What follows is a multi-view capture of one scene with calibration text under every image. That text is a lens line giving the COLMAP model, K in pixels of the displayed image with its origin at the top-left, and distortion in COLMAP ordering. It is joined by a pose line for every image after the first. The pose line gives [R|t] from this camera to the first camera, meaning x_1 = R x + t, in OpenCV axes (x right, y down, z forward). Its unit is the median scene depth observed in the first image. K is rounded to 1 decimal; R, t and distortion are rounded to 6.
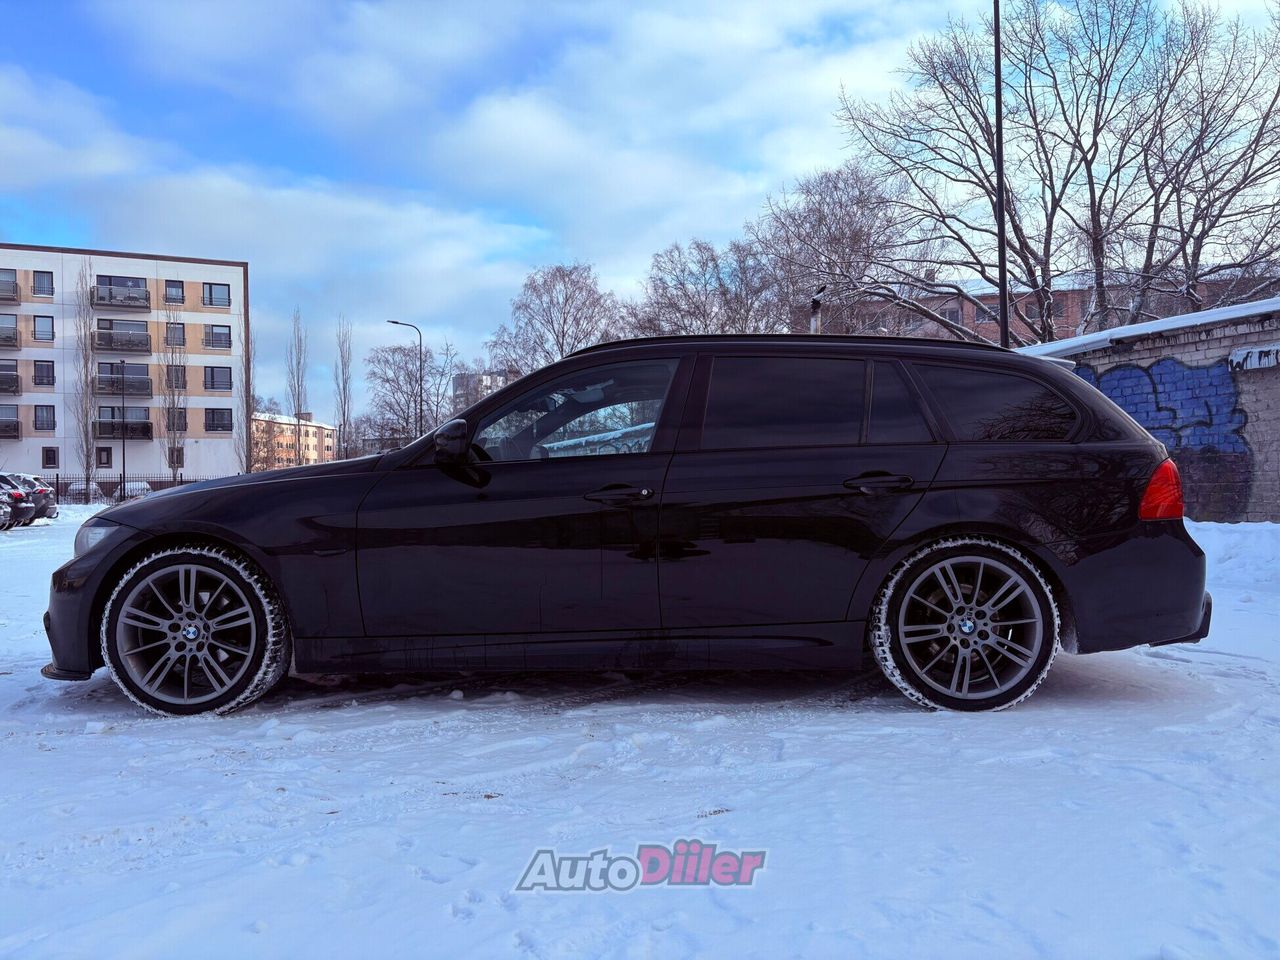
lens RADIAL K [[973.7, 0, 642.5], [0, 973.7, 476.8], [0, 0, 1]] dist [0.039000, -0.051020]
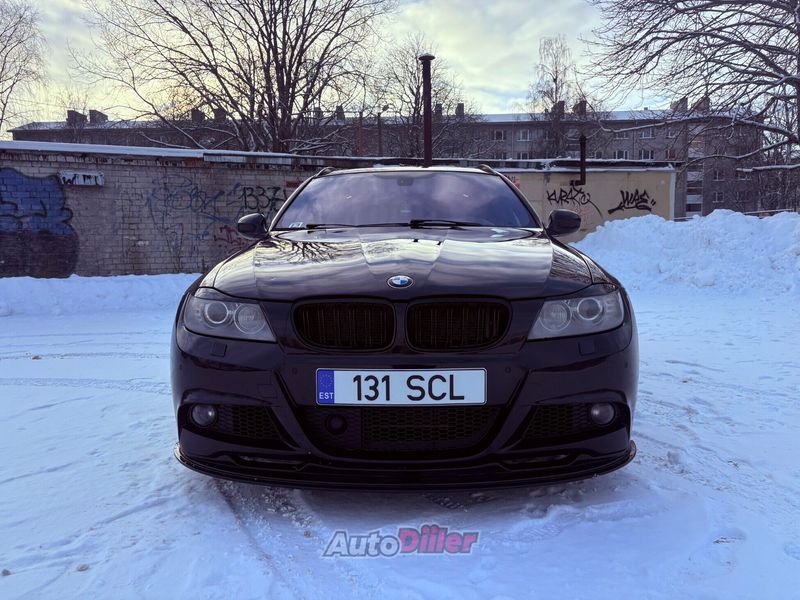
lens RADIAL K [[608.6, 0, 406.1], [0, 608.6, 295.8], [0, 0, 1]] dist [0.039000, -0.051020]
pose [[-0.033728, -0.066506, 0.997216, -0.431633], [-0.005116, 0.997782, 0.066371, 0.006219], [-0.999418, -0.002863, -0.033994, 0.458726]]
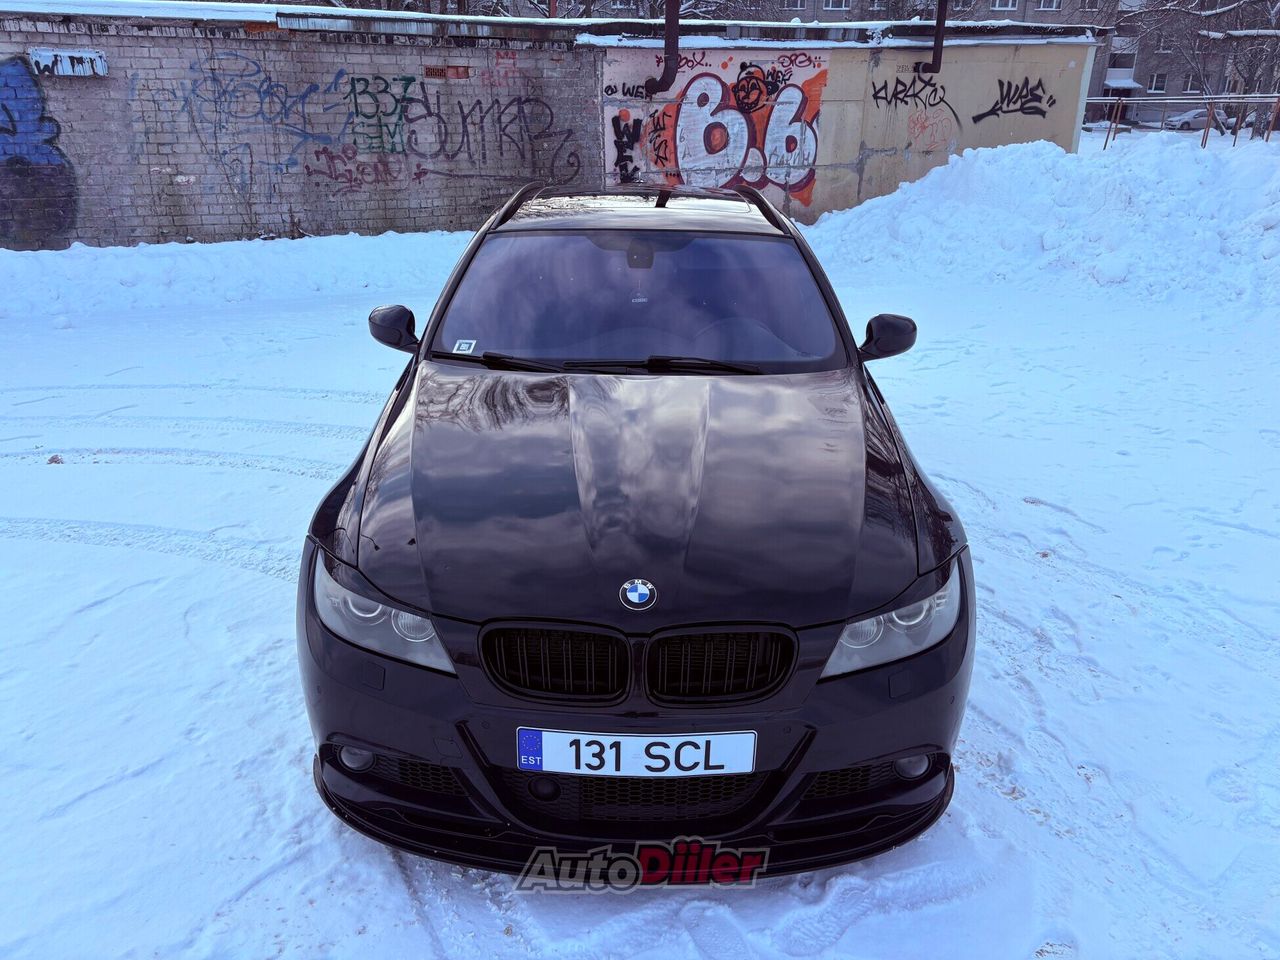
lens RADIAL K [[973.7, 0, 646.5], [0, 973.7, 484.1], [0, 0, 1]] dist [0.039000, -0.051020]
pose [[-0.053721, -0.348540, 0.935753, -0.426989], [-0.035188, 0.937185, 0.347053, -0.084109], [-0.997936, -0.014284, -0.062611, 0.465989]]
